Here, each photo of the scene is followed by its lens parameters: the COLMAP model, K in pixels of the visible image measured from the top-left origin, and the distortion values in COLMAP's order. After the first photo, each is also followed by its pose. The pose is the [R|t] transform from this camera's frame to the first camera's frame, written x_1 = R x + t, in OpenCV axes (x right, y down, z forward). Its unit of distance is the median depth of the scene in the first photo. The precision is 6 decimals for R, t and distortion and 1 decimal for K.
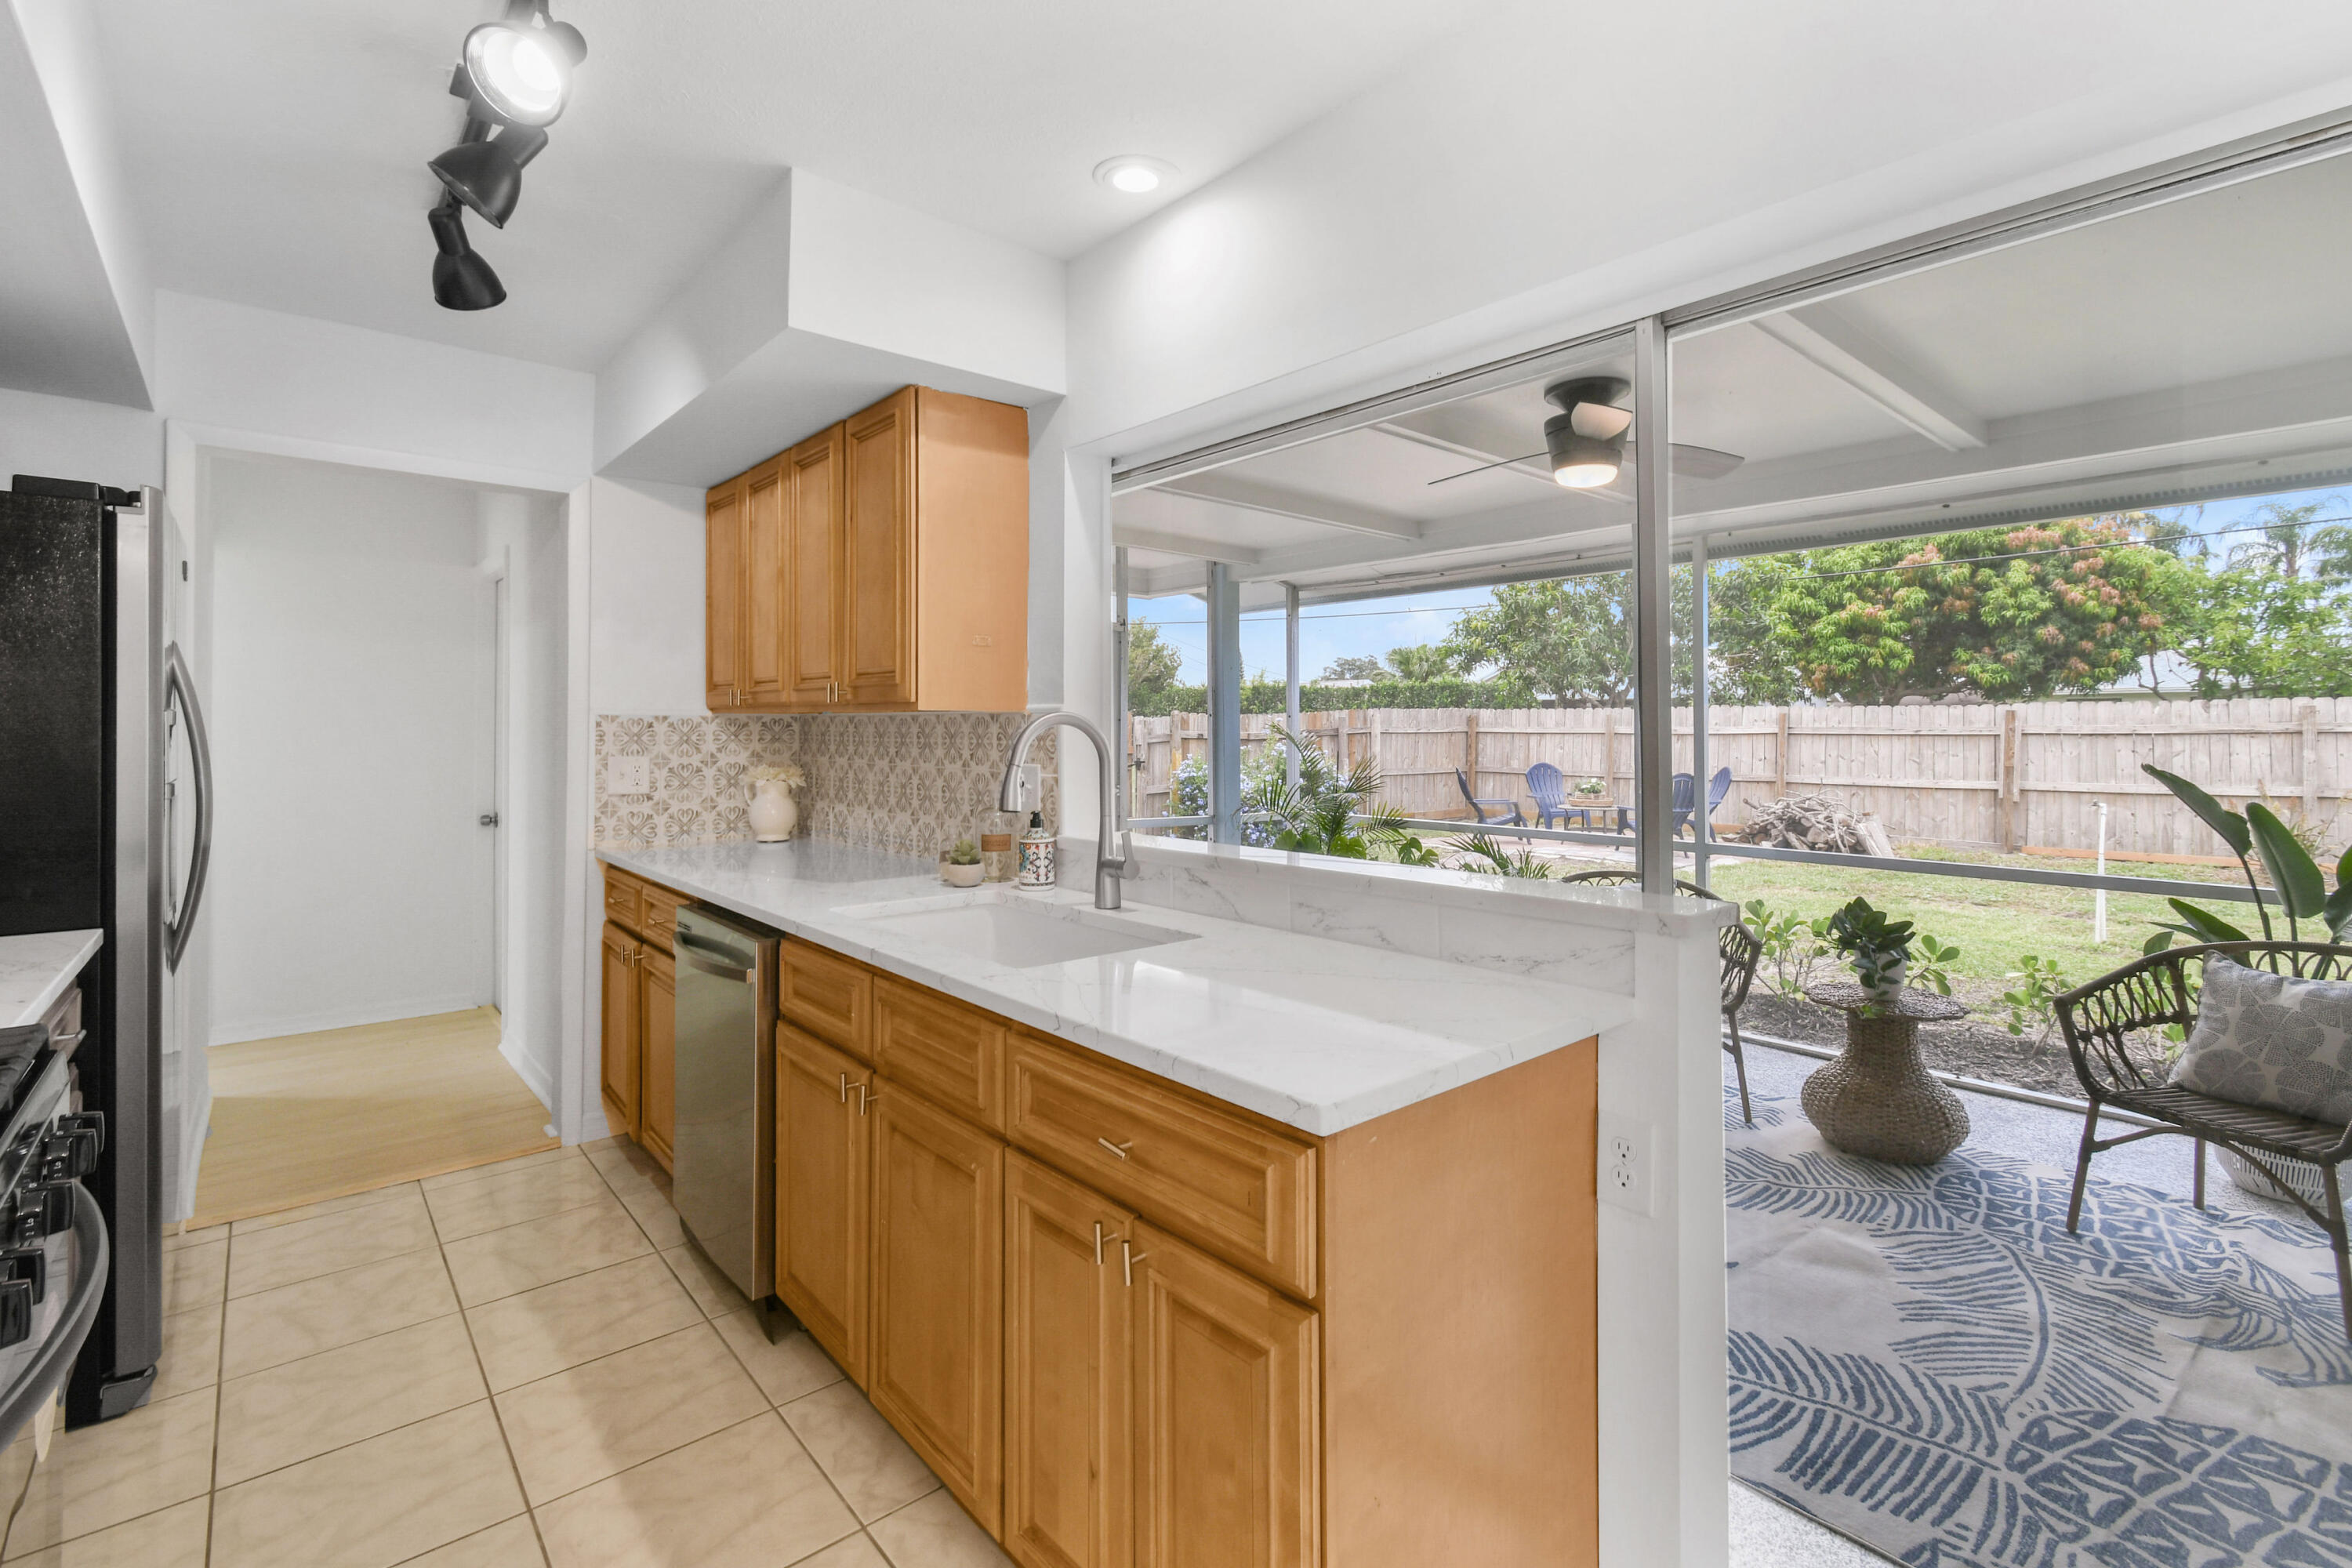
lens RADIAL K [[1067.0, 0, 1175.4], [0, 1067.0, 715.1], [0, 0, 1]] dist [-0.001933, -0.000981]
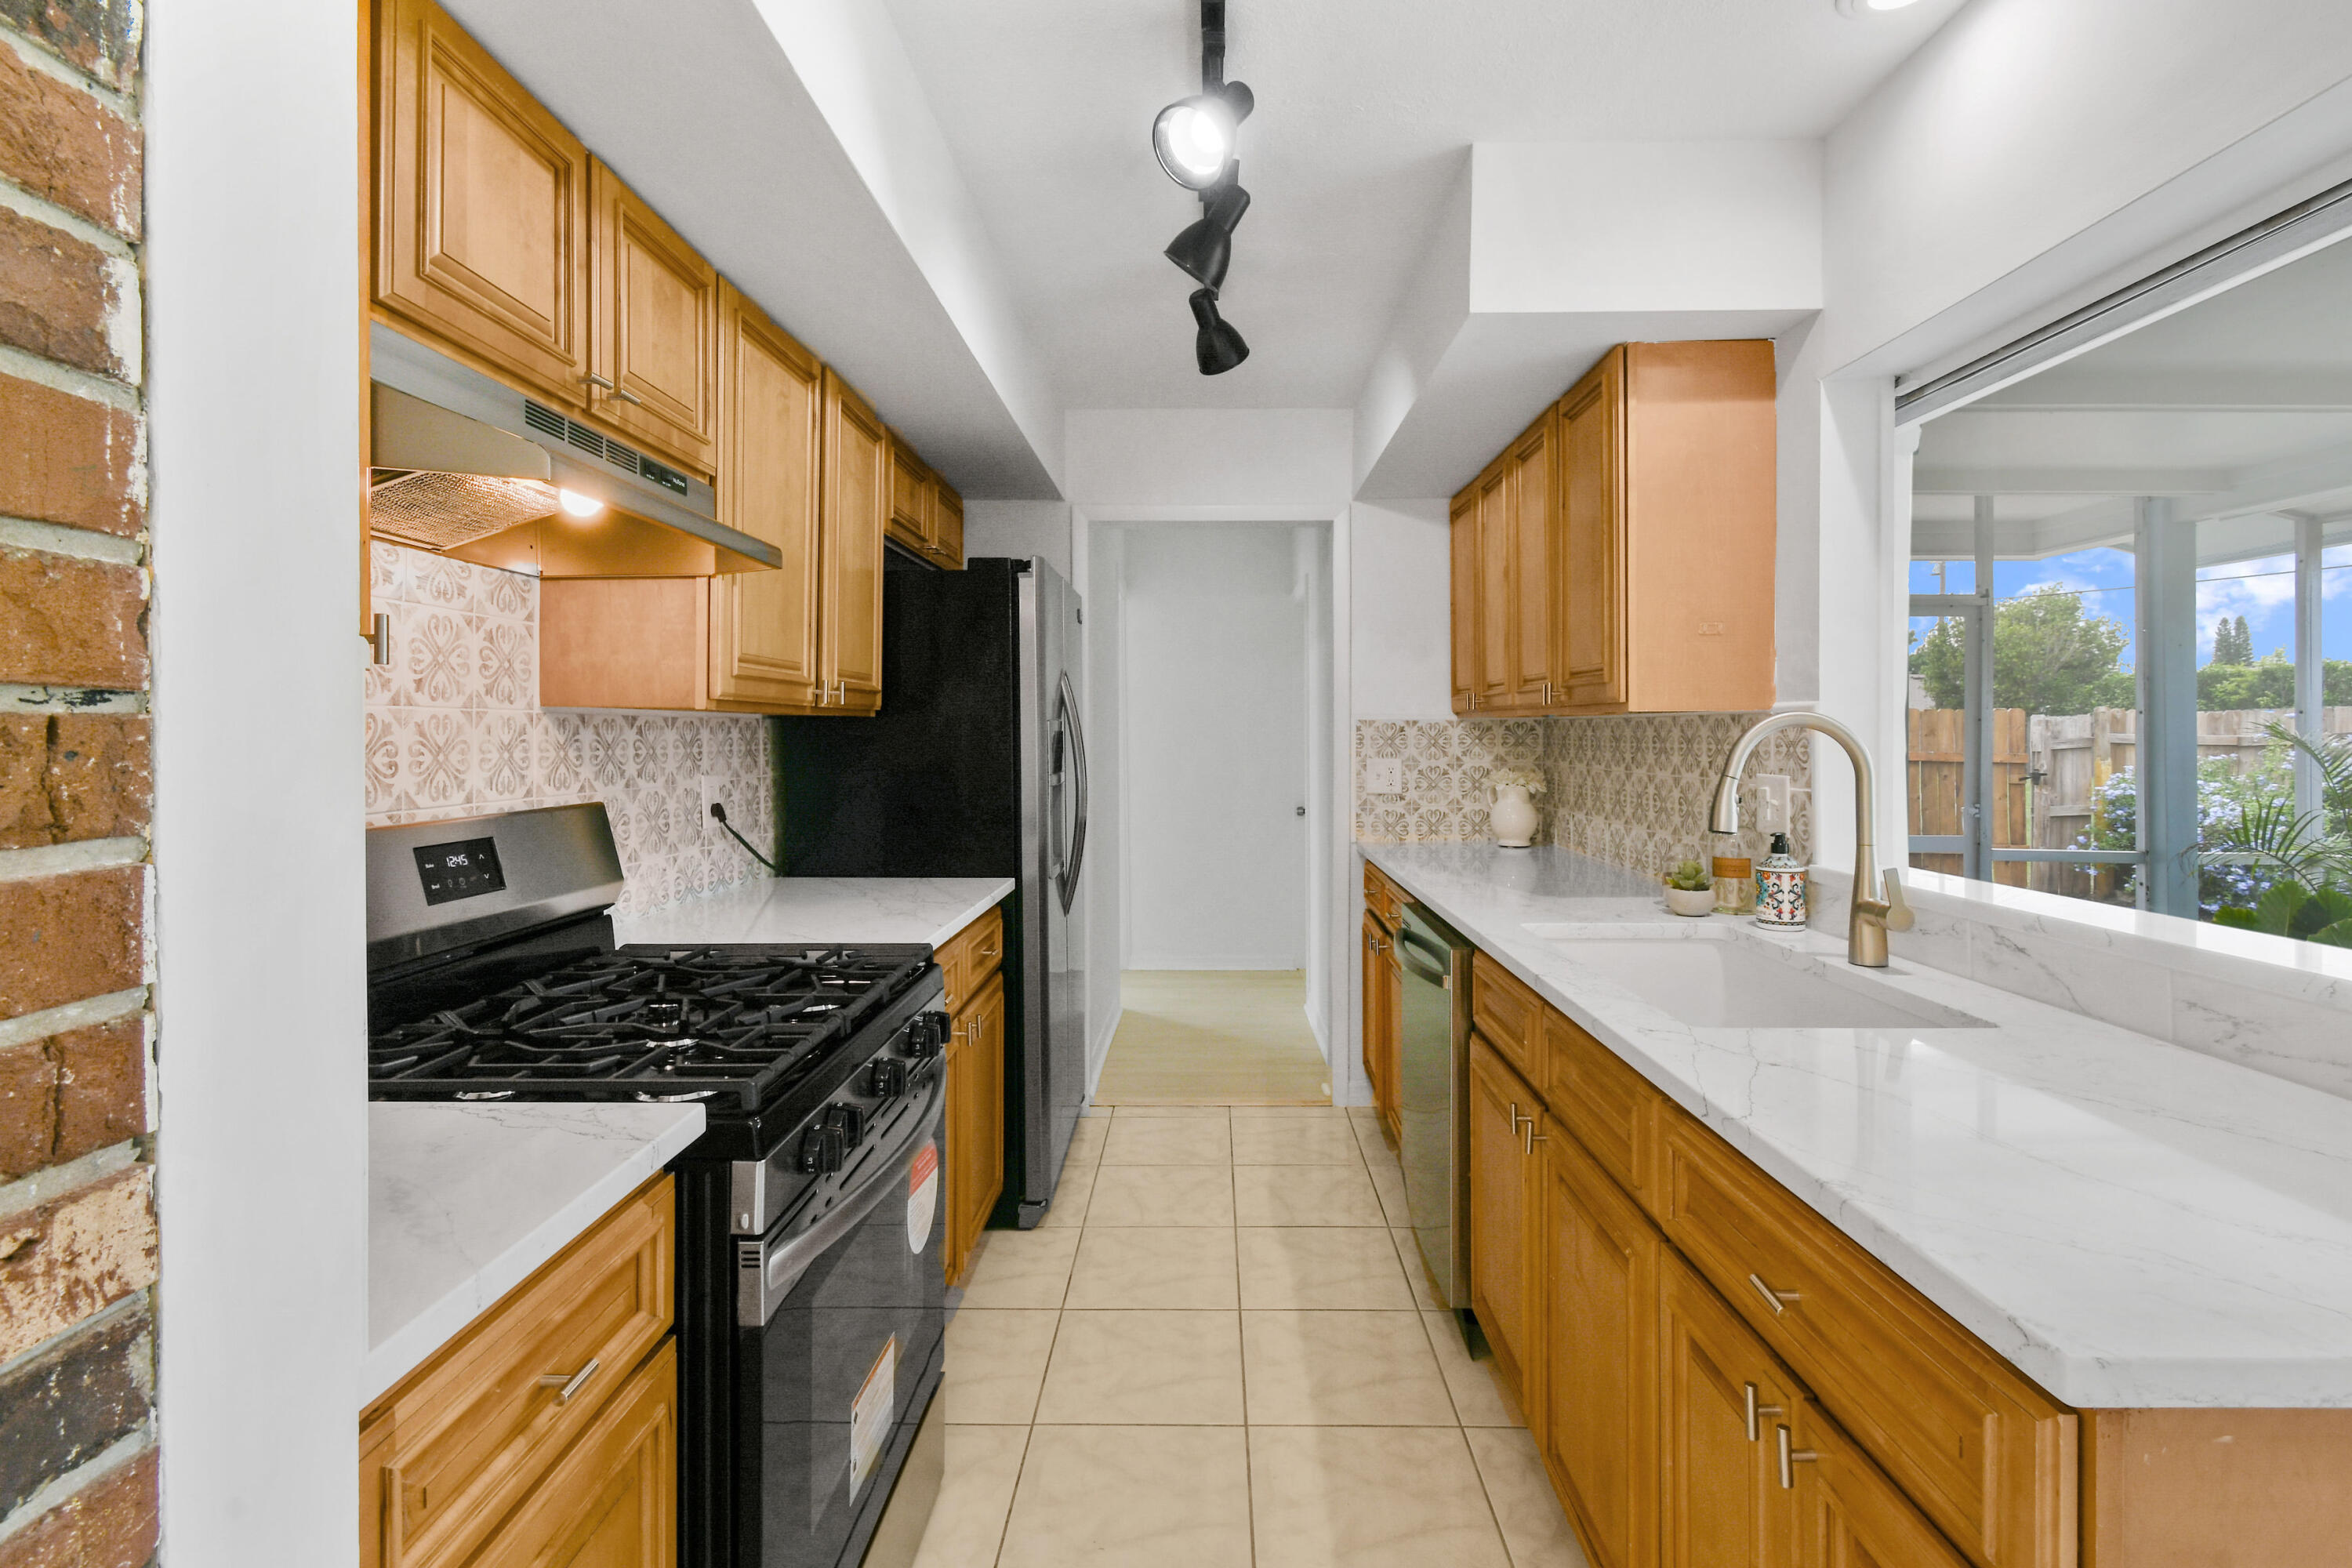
lens RADIAL K [[1062.3, 0, 1182.7], [0, 1062.3, 735.8], [0, 0, 1]] dist [0.000066, -0.000104]
pose [[0.746732, -0.000251, -0.665125, 0.061635], [0.011099, 0.999865, 0.012083, 0.000968], [0.665033, -0.016405, 0.746634, 0.083970]]
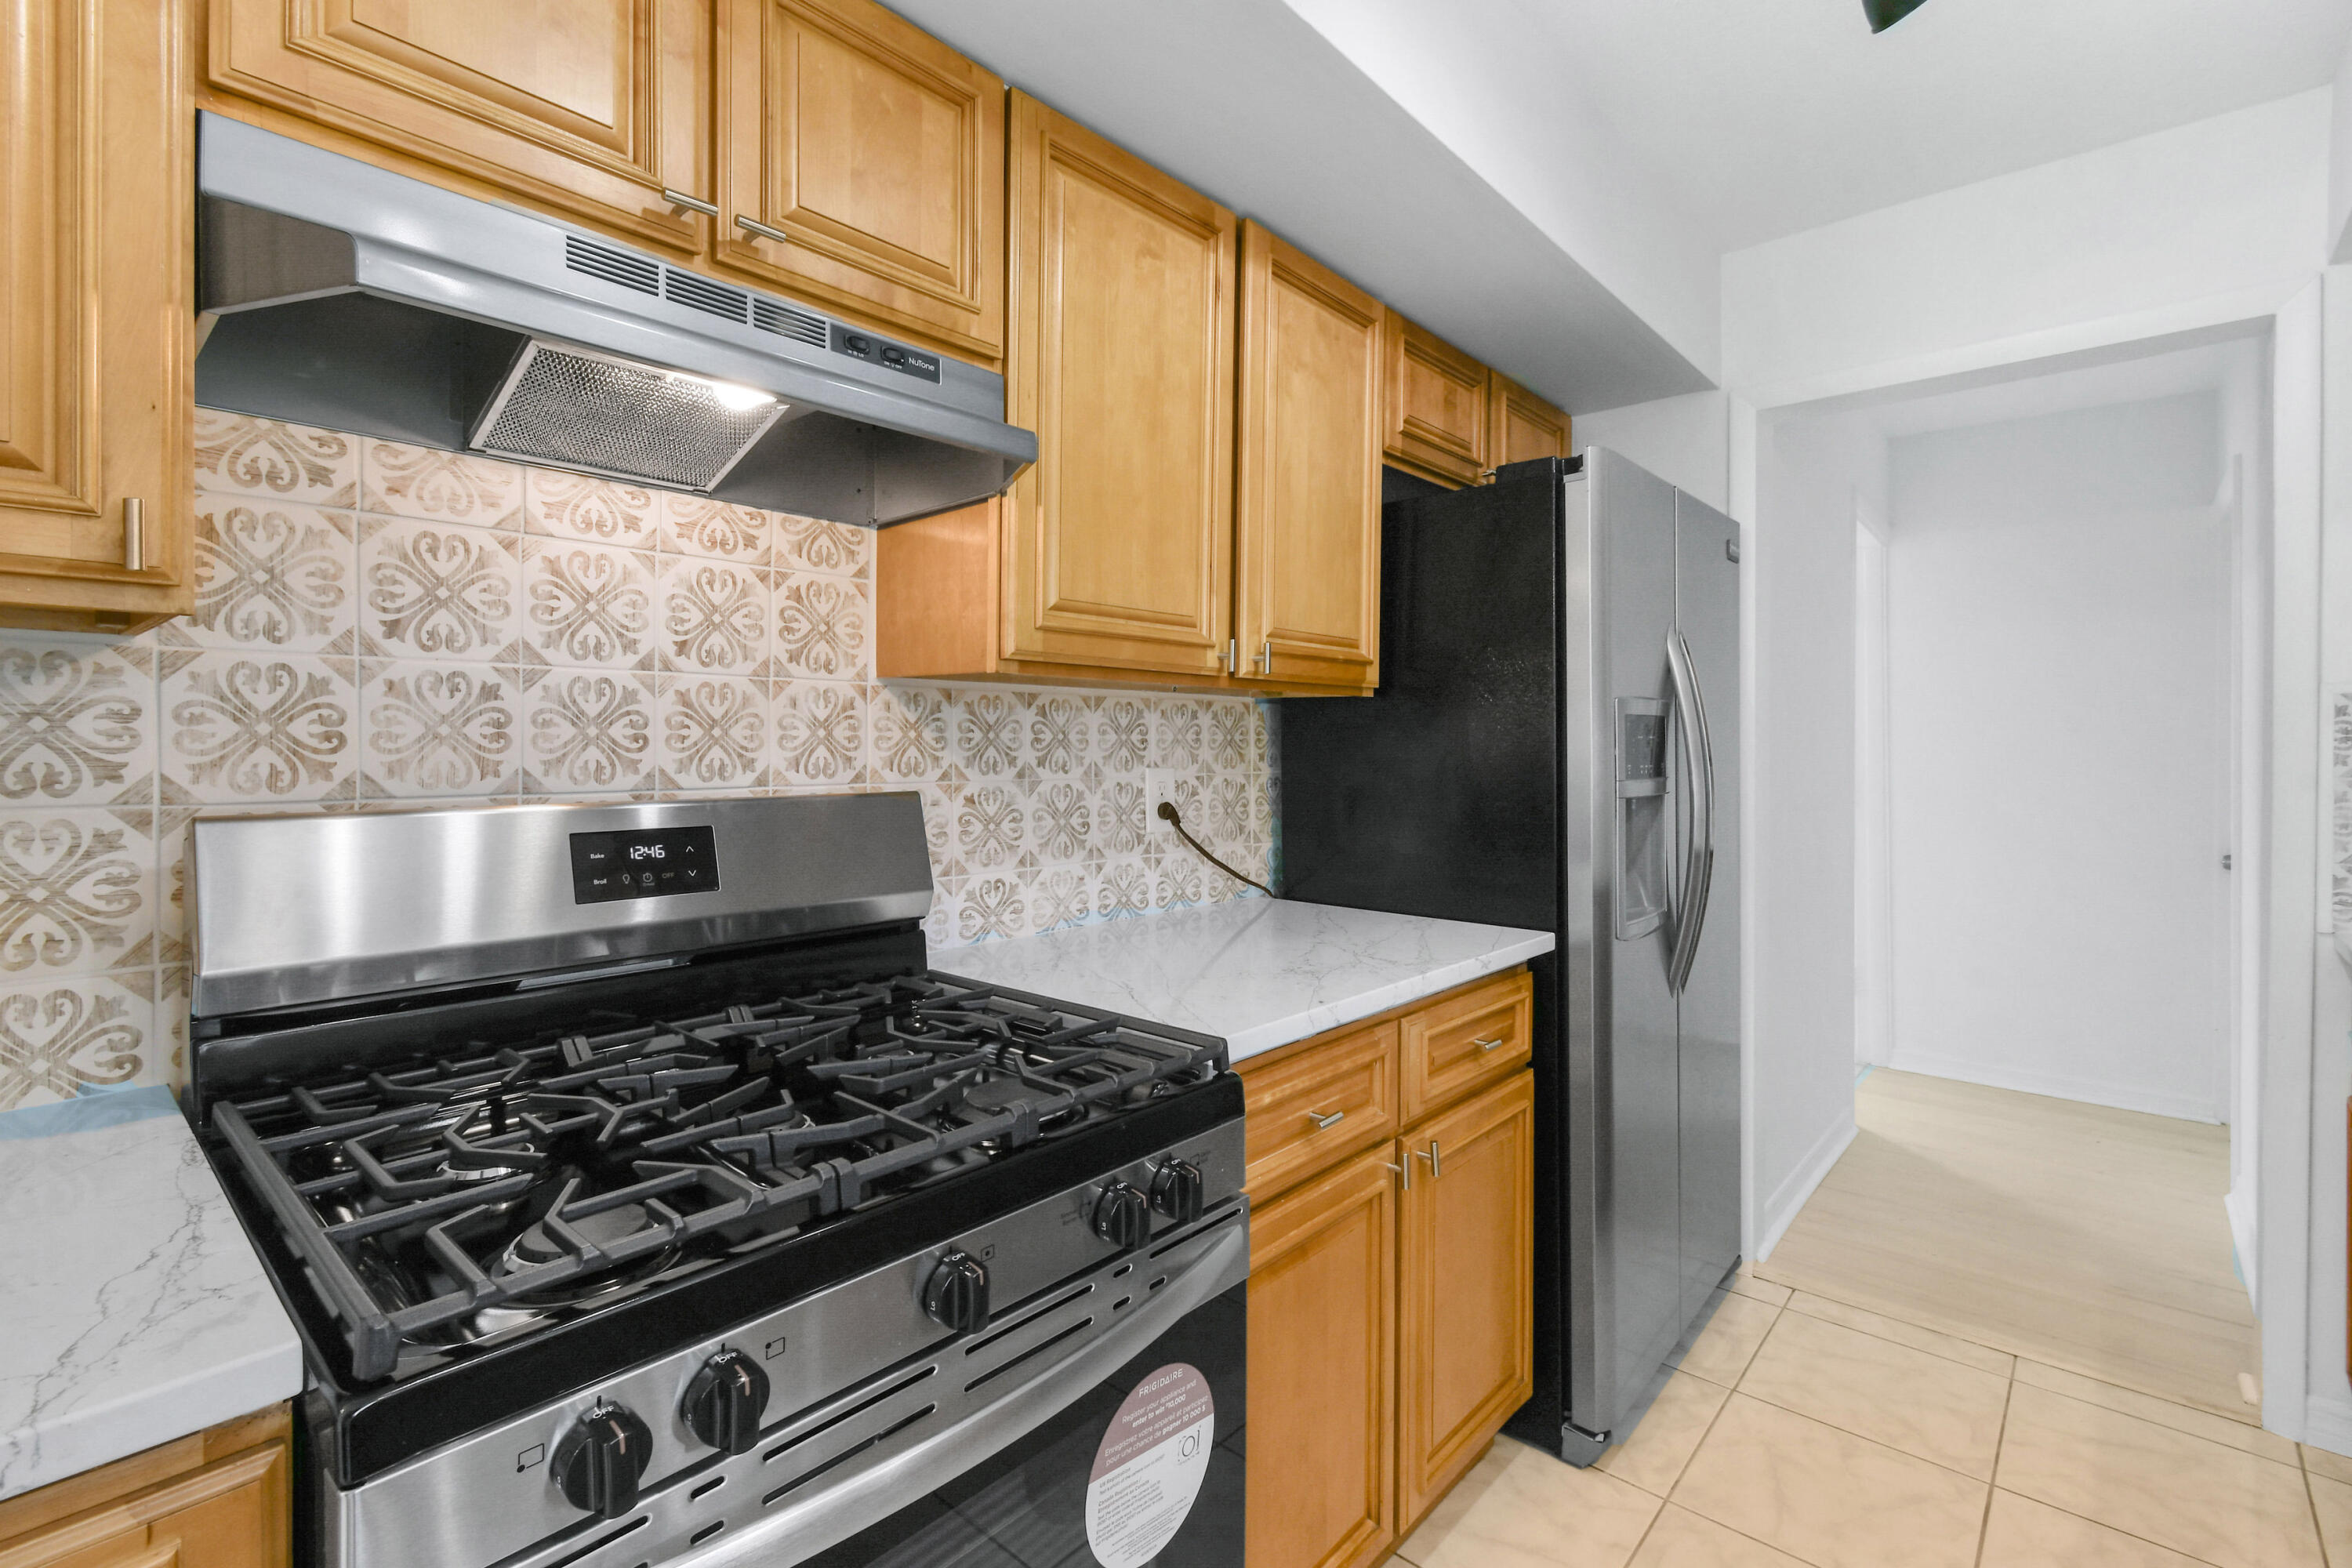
lens RADIAL K [[1058.2, 0, 1184.1], [0, 1058.2, 746.6], [0, 0, 1]] dist [-0.000119, -0.000220]
pose [[0.144527, 0.002189, -0.989498, -0.107832], [0.010216, 0.999941, 0.003704, 0.024262], [0.989448, -0.010644, 0.144496, 0.417337]]
